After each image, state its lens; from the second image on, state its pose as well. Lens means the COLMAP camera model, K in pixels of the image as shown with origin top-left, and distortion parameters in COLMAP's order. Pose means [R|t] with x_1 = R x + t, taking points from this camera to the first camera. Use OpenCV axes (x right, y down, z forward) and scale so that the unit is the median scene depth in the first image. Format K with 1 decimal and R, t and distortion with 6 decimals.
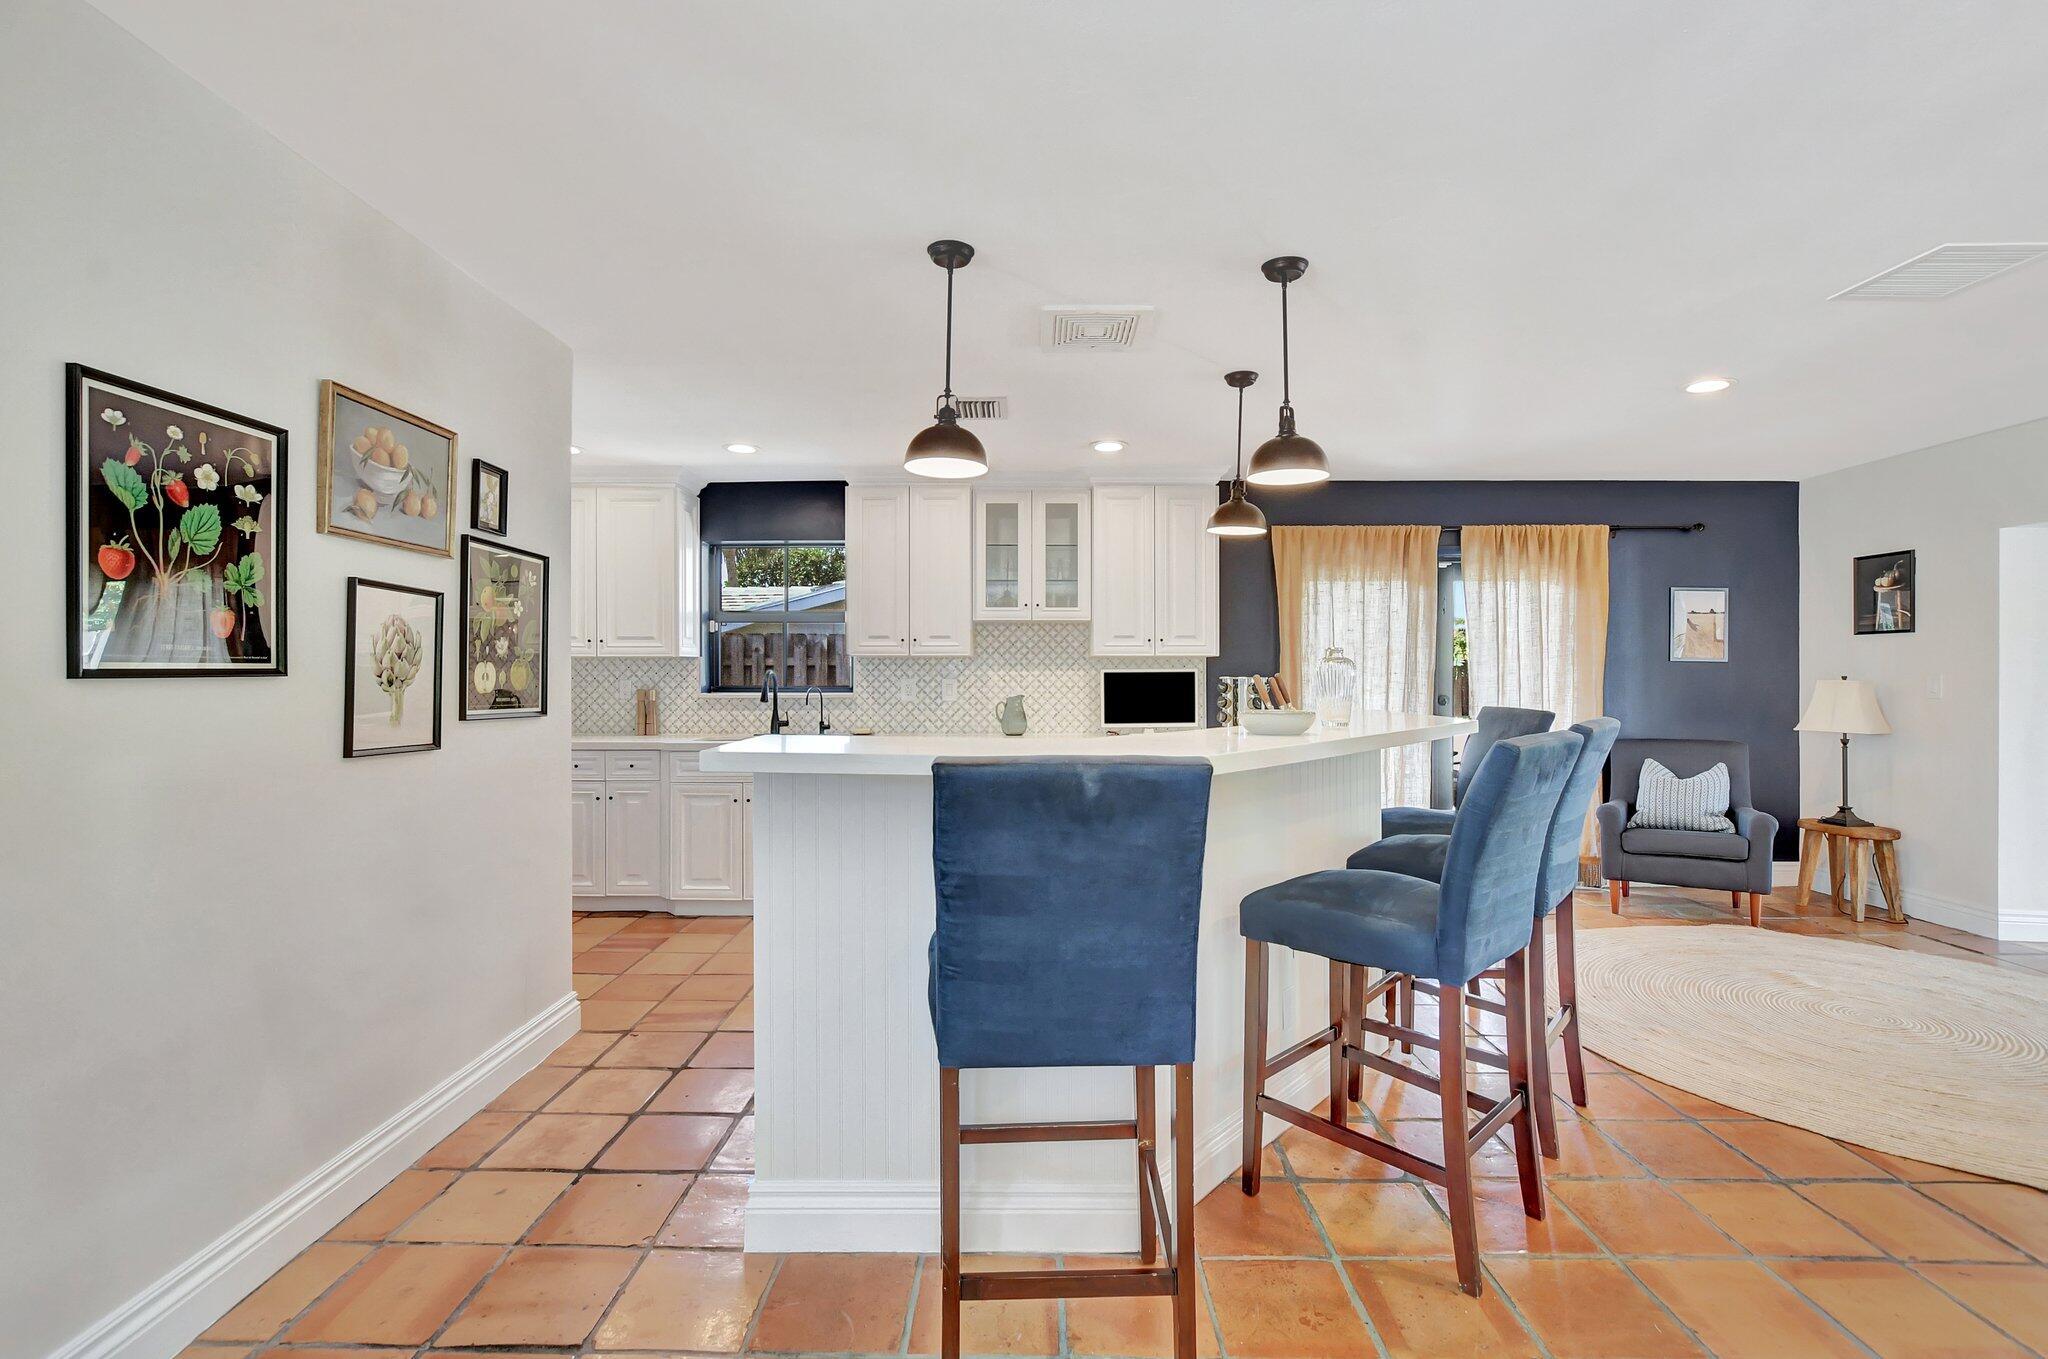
lens RADIAL K [[899.6, 0, 1016.2], [0, 899.6, 677.8], [0, 0, 1]] dist [-0.009407, 0.000344]
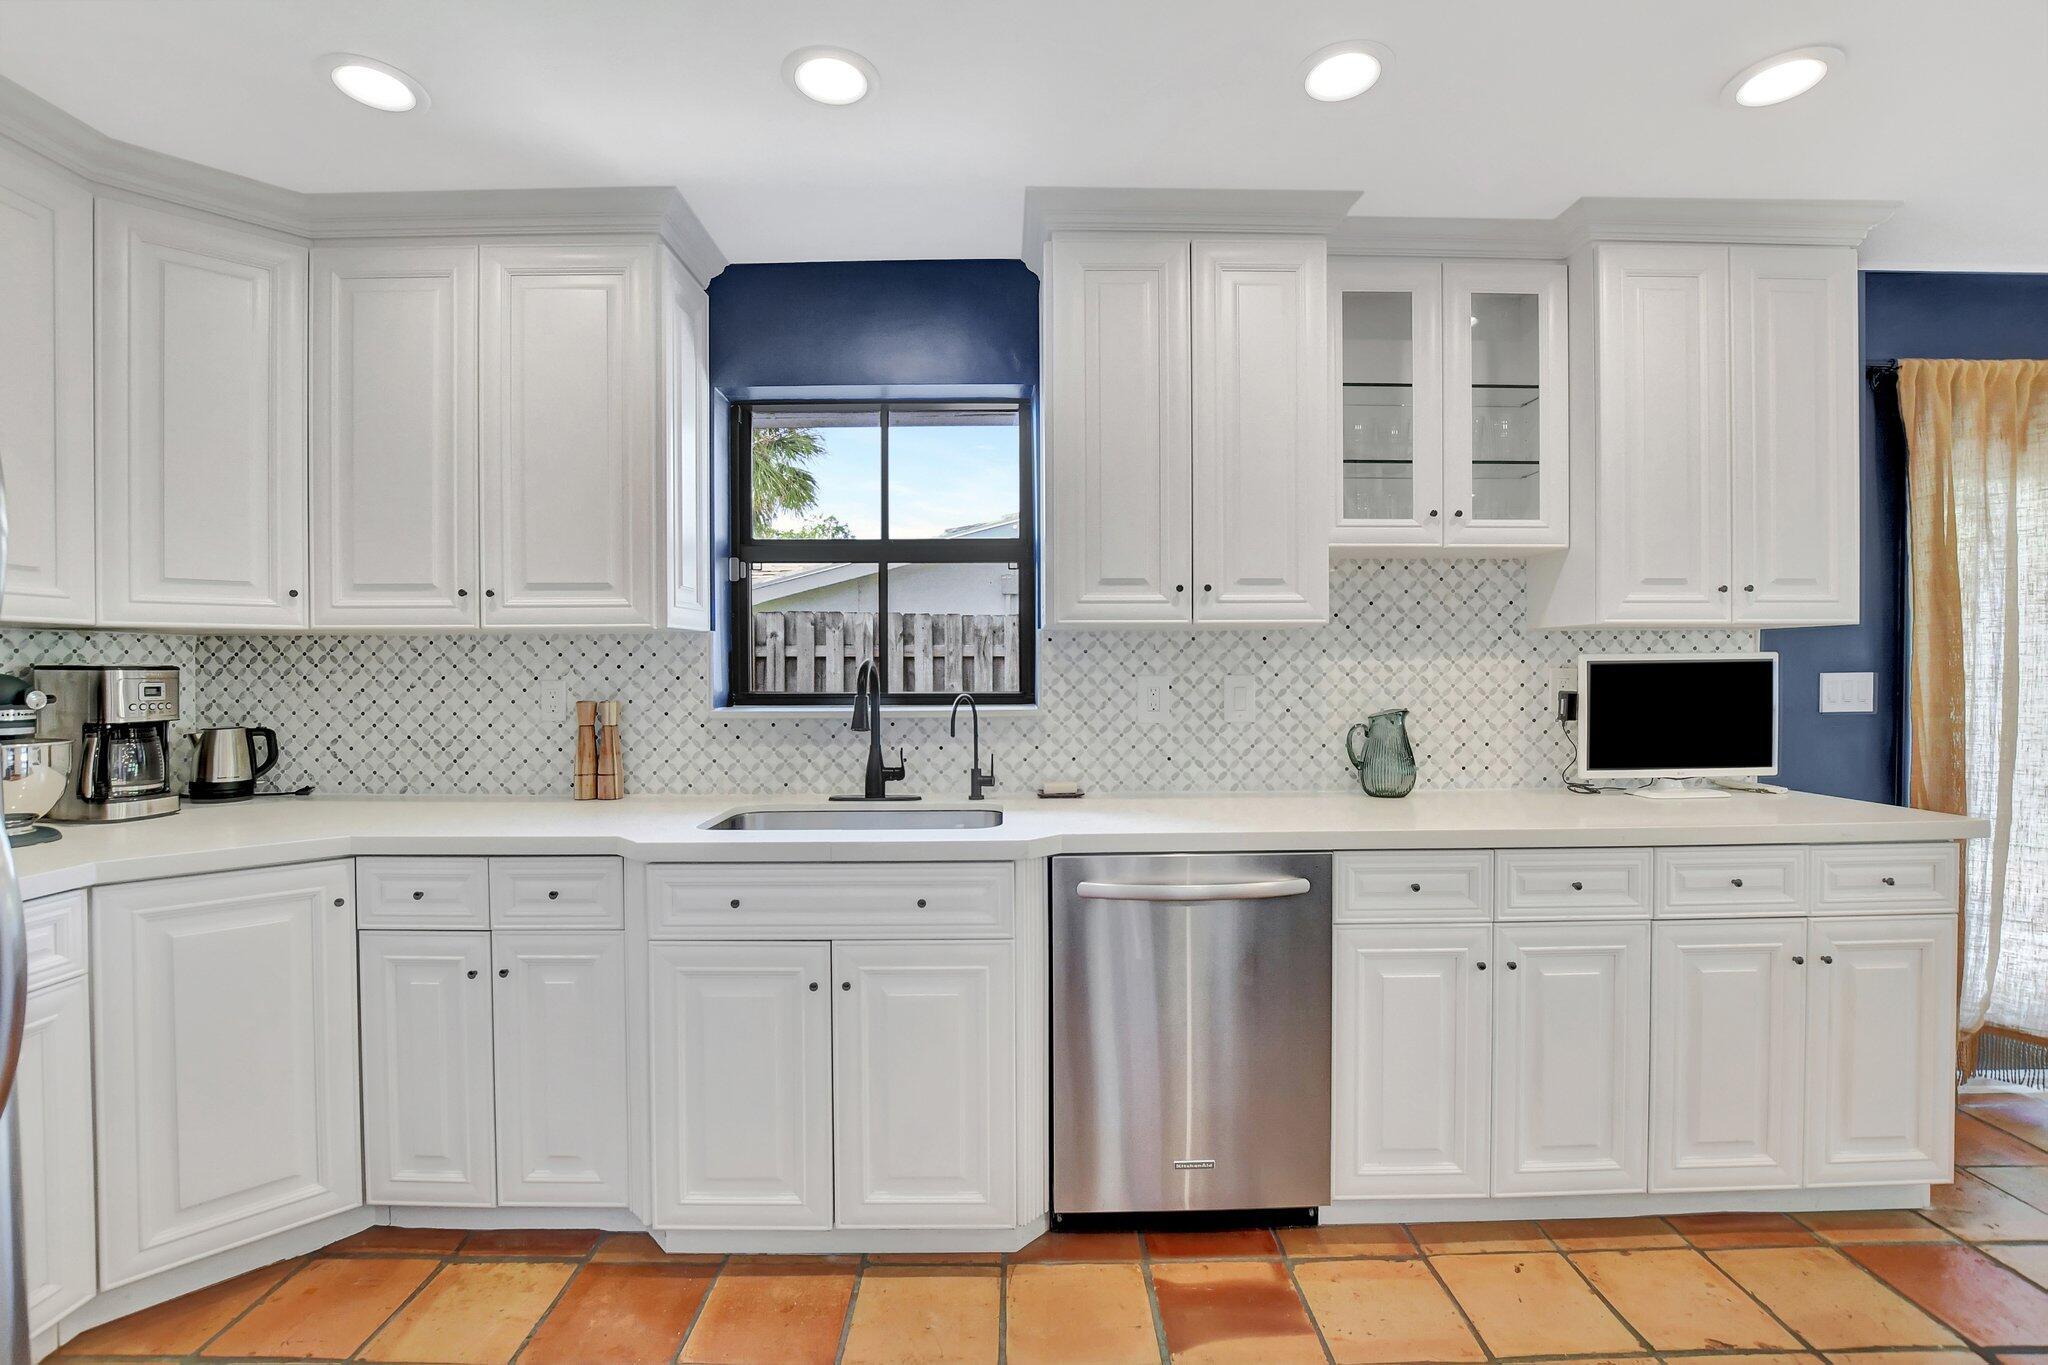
lens RADIAL K [[926.9, 0, 1024.0], [0, 926.9, 682.5], [0, 0, 1]] dist [-0.028183, -0.000265]
pose [[0.999917, -0.004223, 0.012201, -0.194822], [0.004088, 0.999931, 0.011039, -0.001156], [-0.012247, -0.010988, 0.999865, 0.516243]]
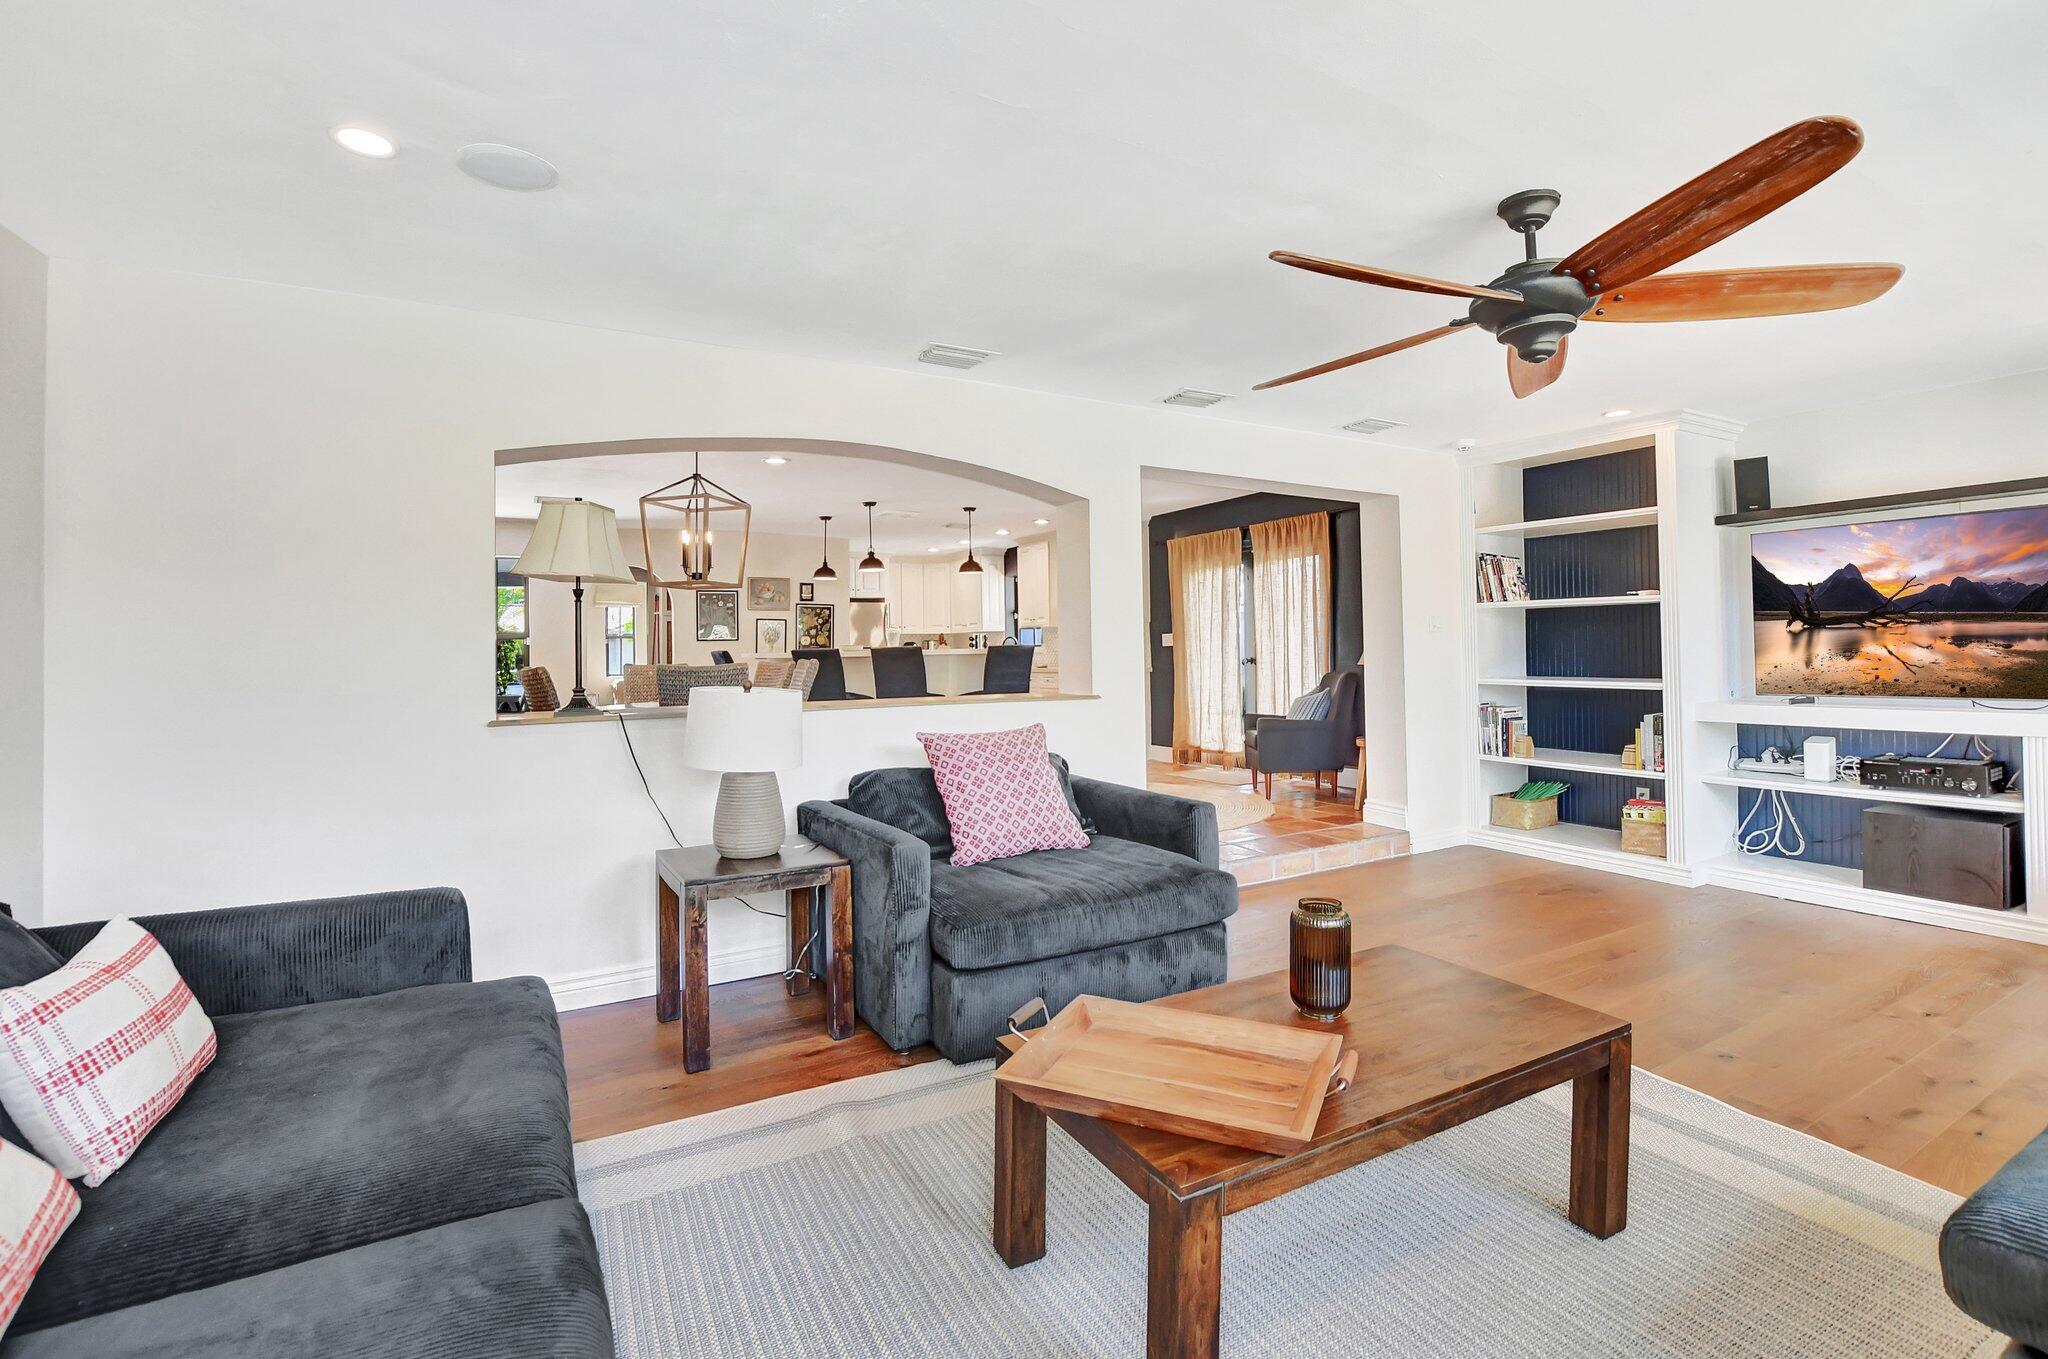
lens RADIAL K [[947.8, 0, 1030.2], [0, 947.8, 651.8], [0, 0, 1]] dist [0.001838, 0.000176]
pose [[0.498003, -0.012687, -0.867083, 1.653760], [0.012564, 0.999894, -0.007415, 0.043451], [0.867085, -0.007202, 0.498109, -0.075419]]
